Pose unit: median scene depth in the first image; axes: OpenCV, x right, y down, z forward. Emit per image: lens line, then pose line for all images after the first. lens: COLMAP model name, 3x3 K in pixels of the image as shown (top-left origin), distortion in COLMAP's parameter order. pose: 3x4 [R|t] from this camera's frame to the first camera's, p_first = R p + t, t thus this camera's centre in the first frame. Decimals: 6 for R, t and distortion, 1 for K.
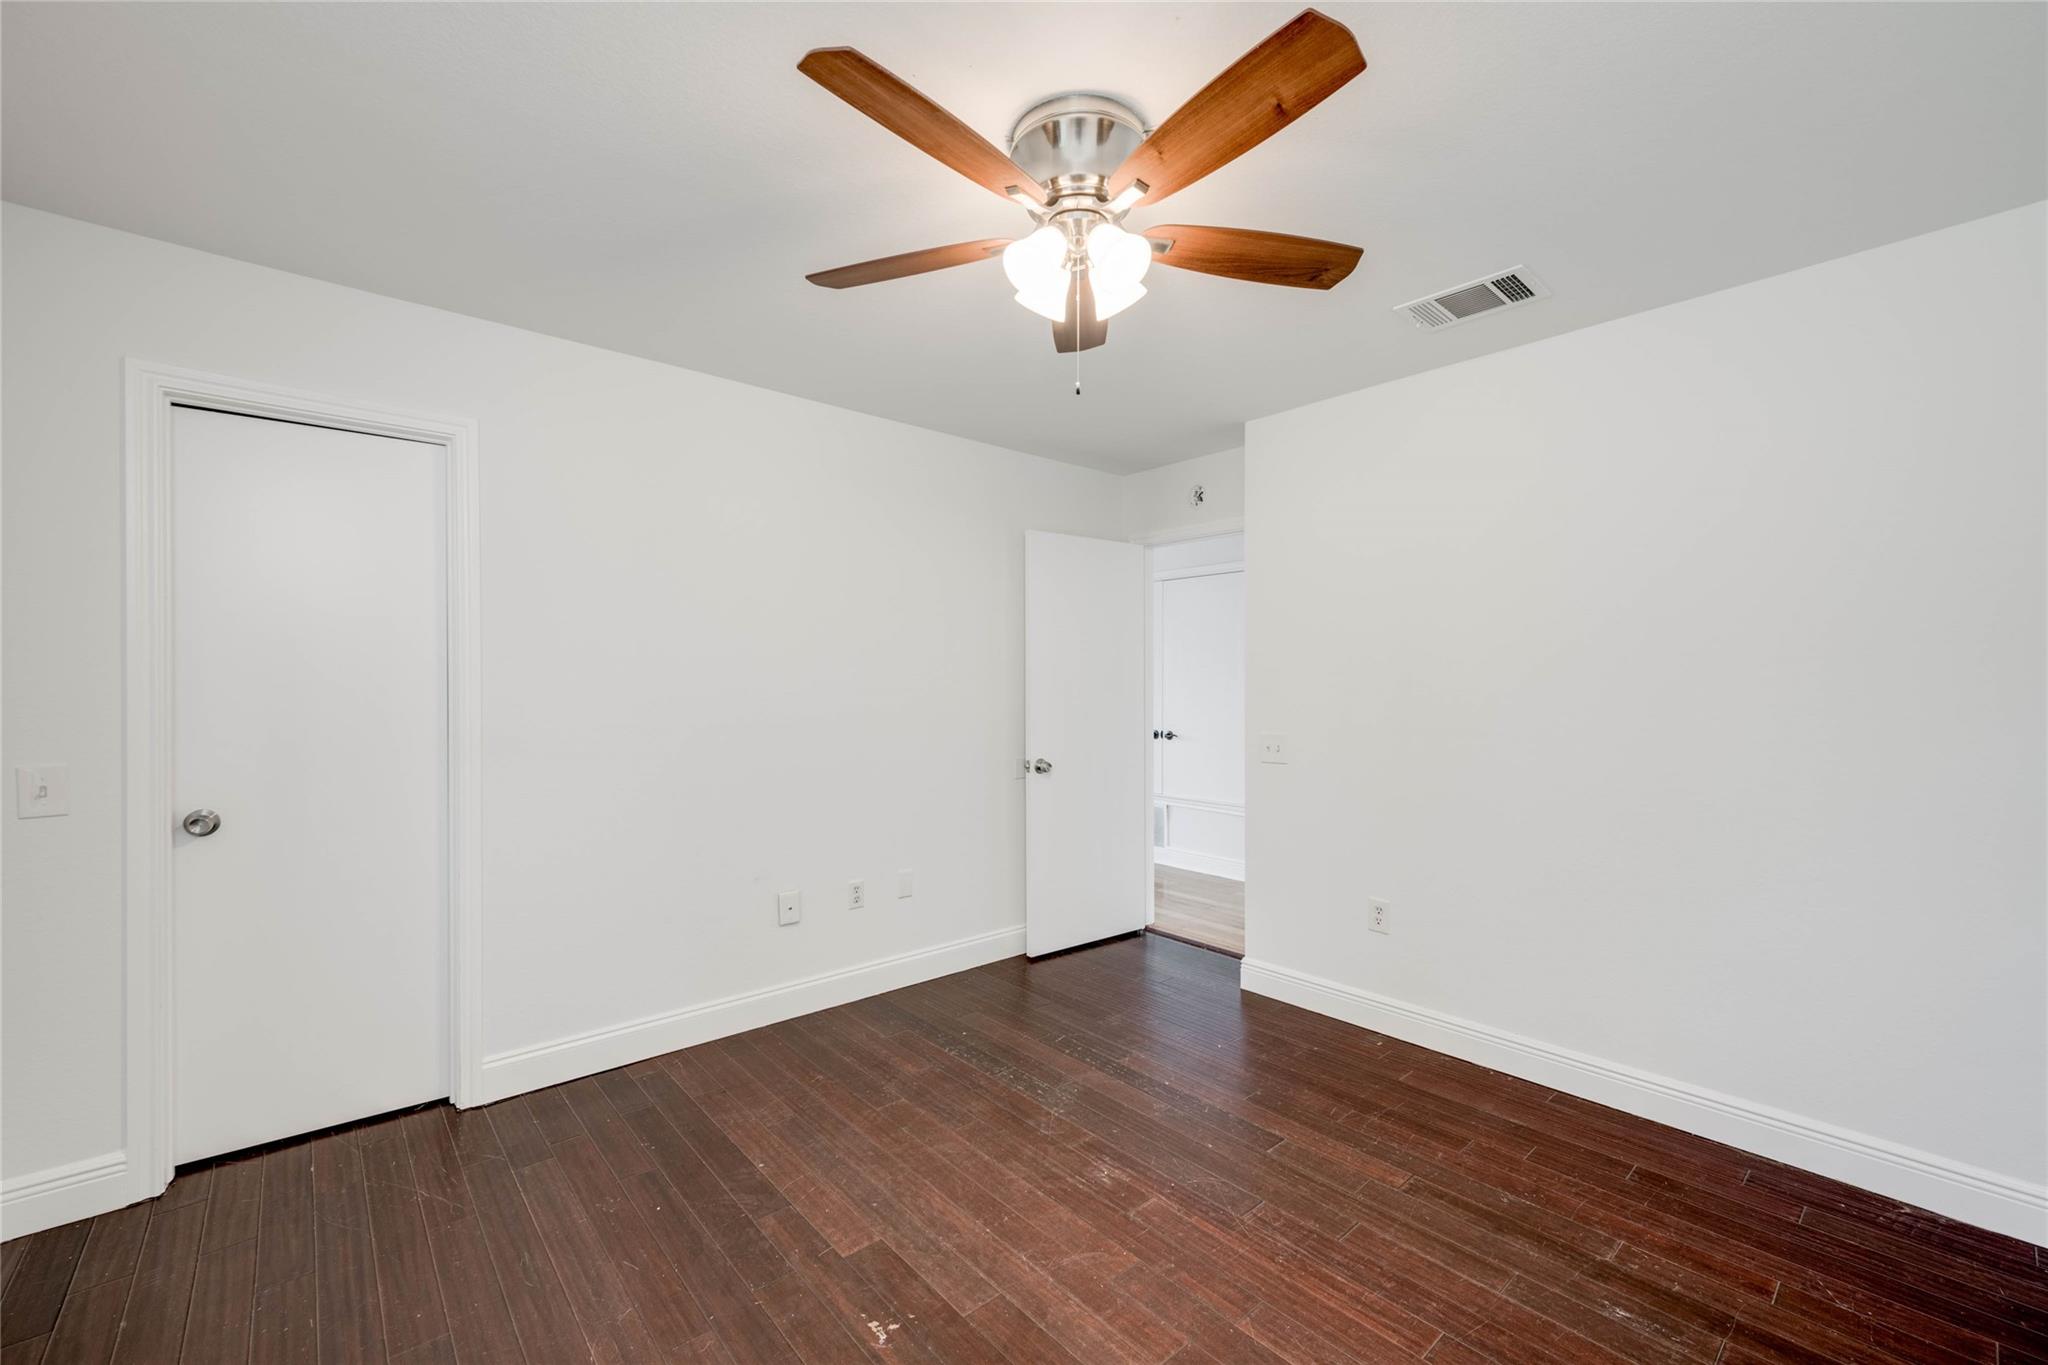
lens RADIAL K [[824.1, 0, 1032.5], [0, 824.1, 690.7], [0, 0, 1]] dist [-0.000853, -0.000095]
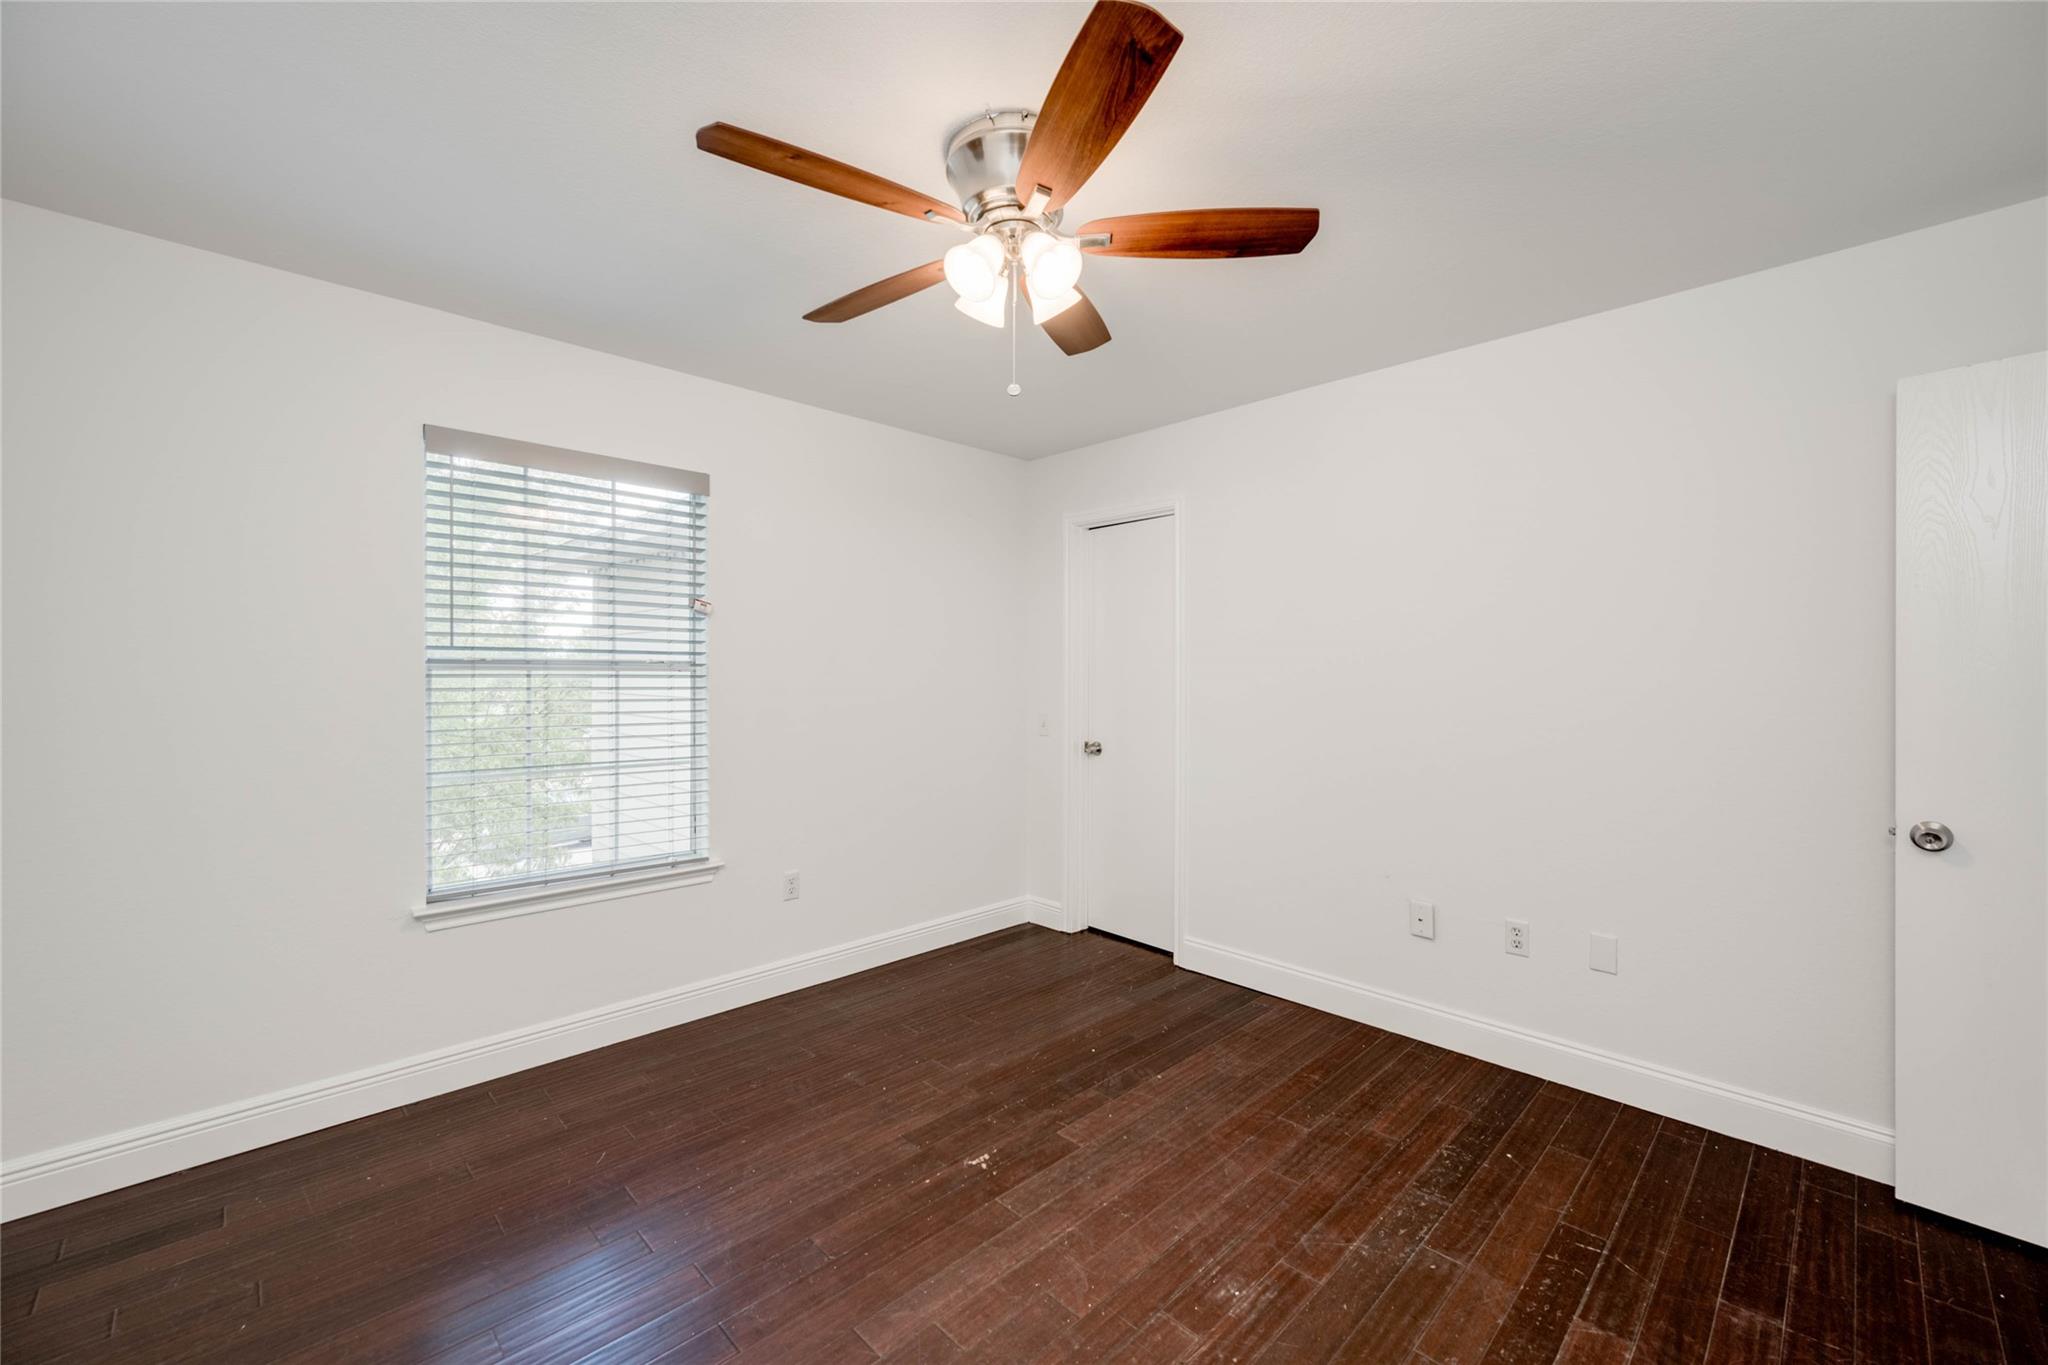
lens RADIAL K [[824.4, 0, 1042.4], [0, 824.4, 678.7], [0, 0, 1]] dist [-0.000594, 0.000039]
pose [[0.068175, 0.005935, -0.997656, 0.928556], [-0.009953, 0.999937, 0.005268, -0.006023], [0.997624, 0.009570, 0.068230, 0.814313]]
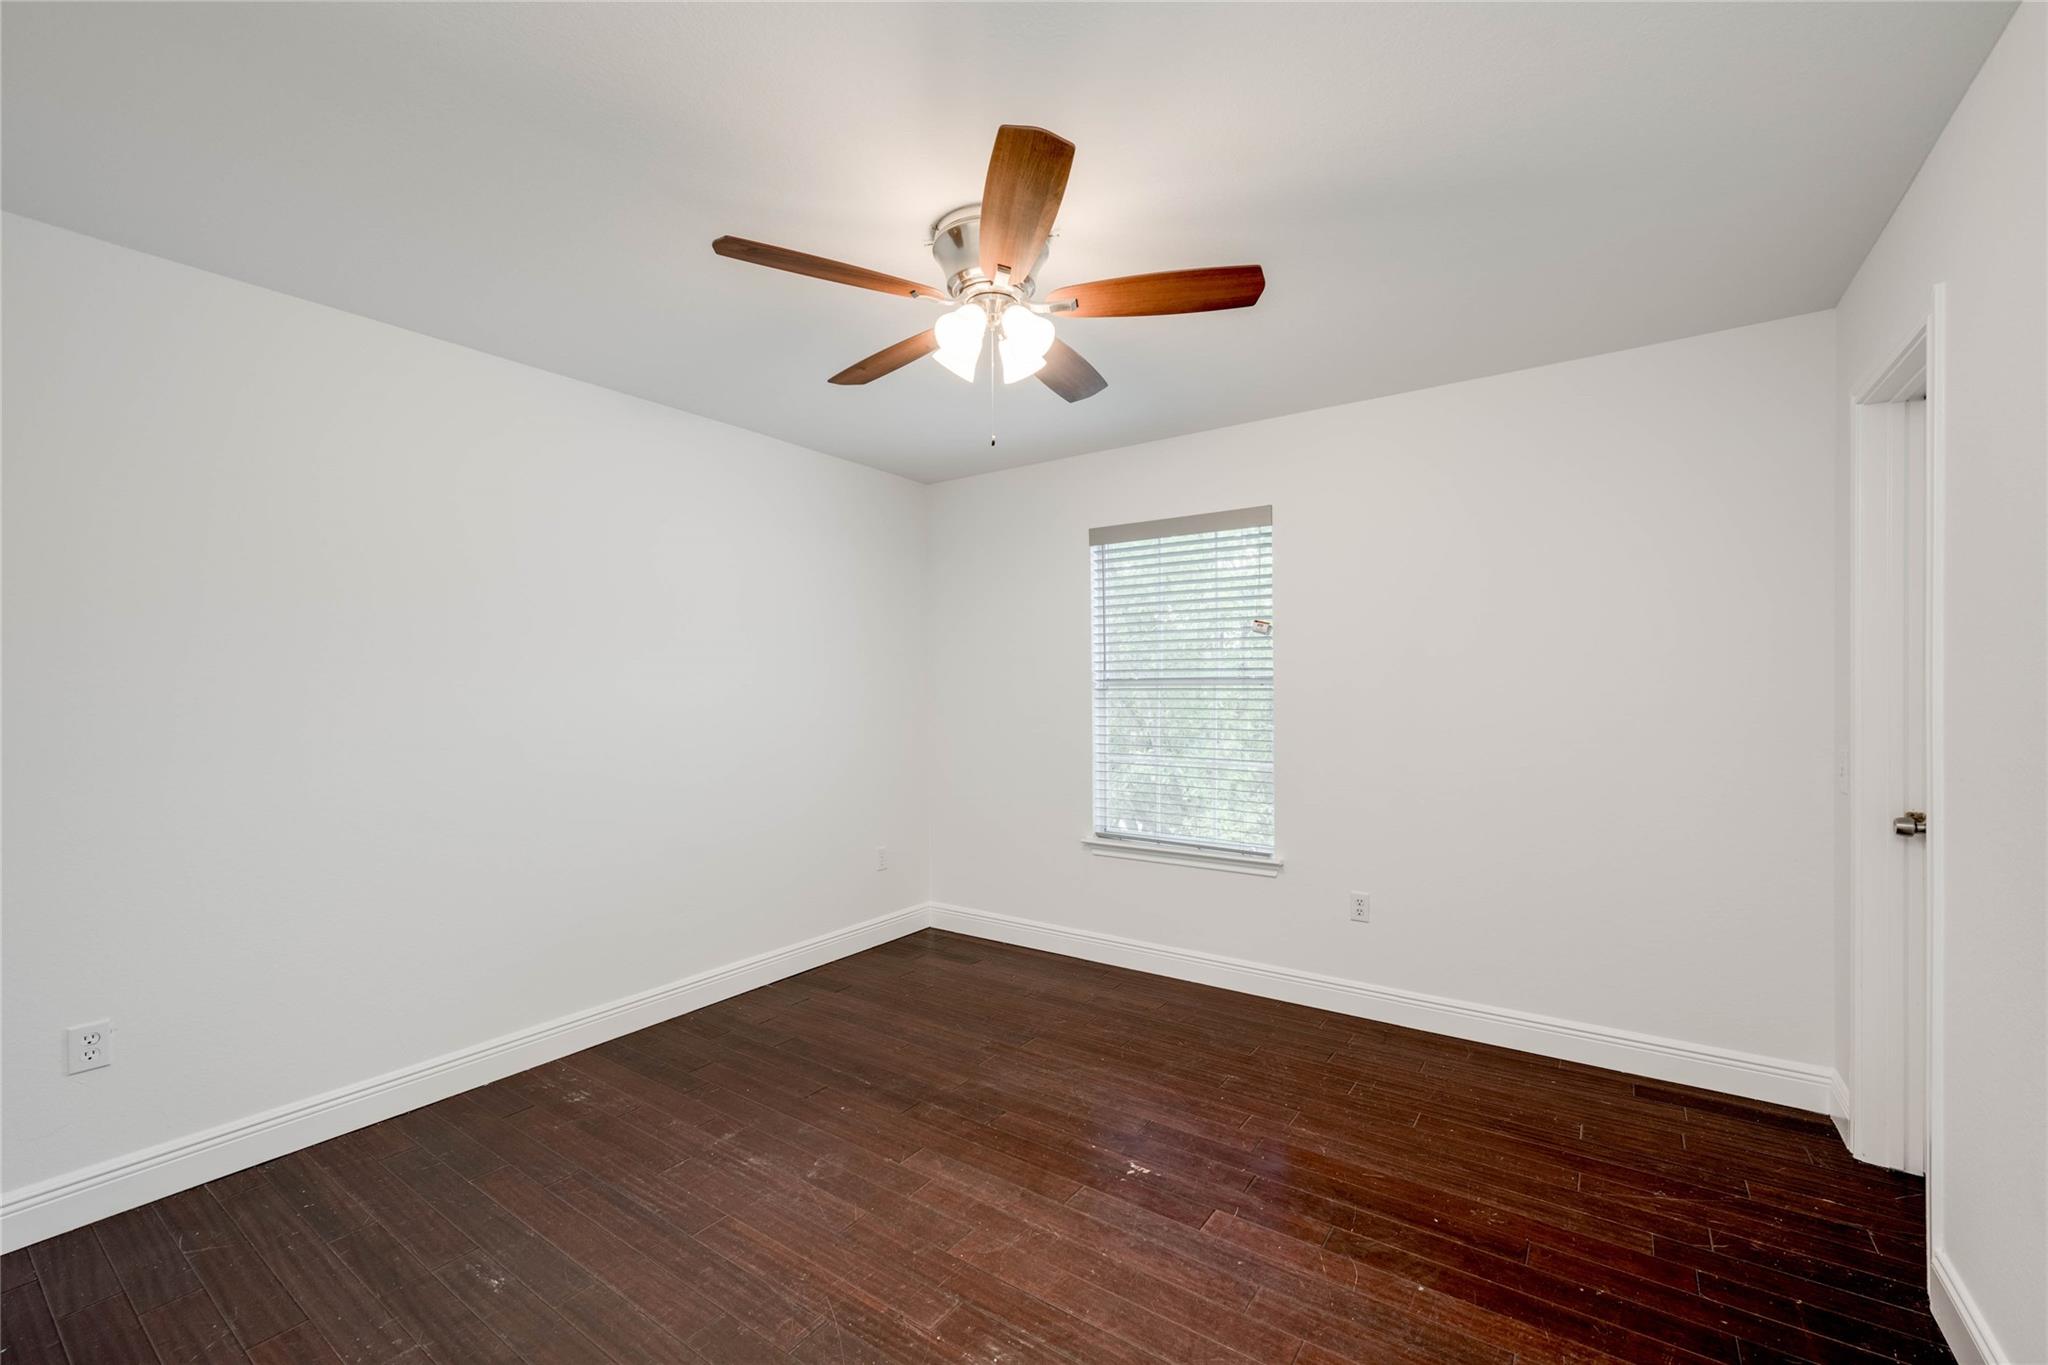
lens RADIAL K [[854.5, 0, 1032.4], [0, 854.5, 693.4], [0, 0, 1]] dist [-0.000259, 0.000062]
pose [[-0.971661, 0.006840, -0.236281, 0.249174], [0.003612, 0.999894, 0.014090, -0.014268], [0.236353, 0.012838, -0.971583, 1.870141]]
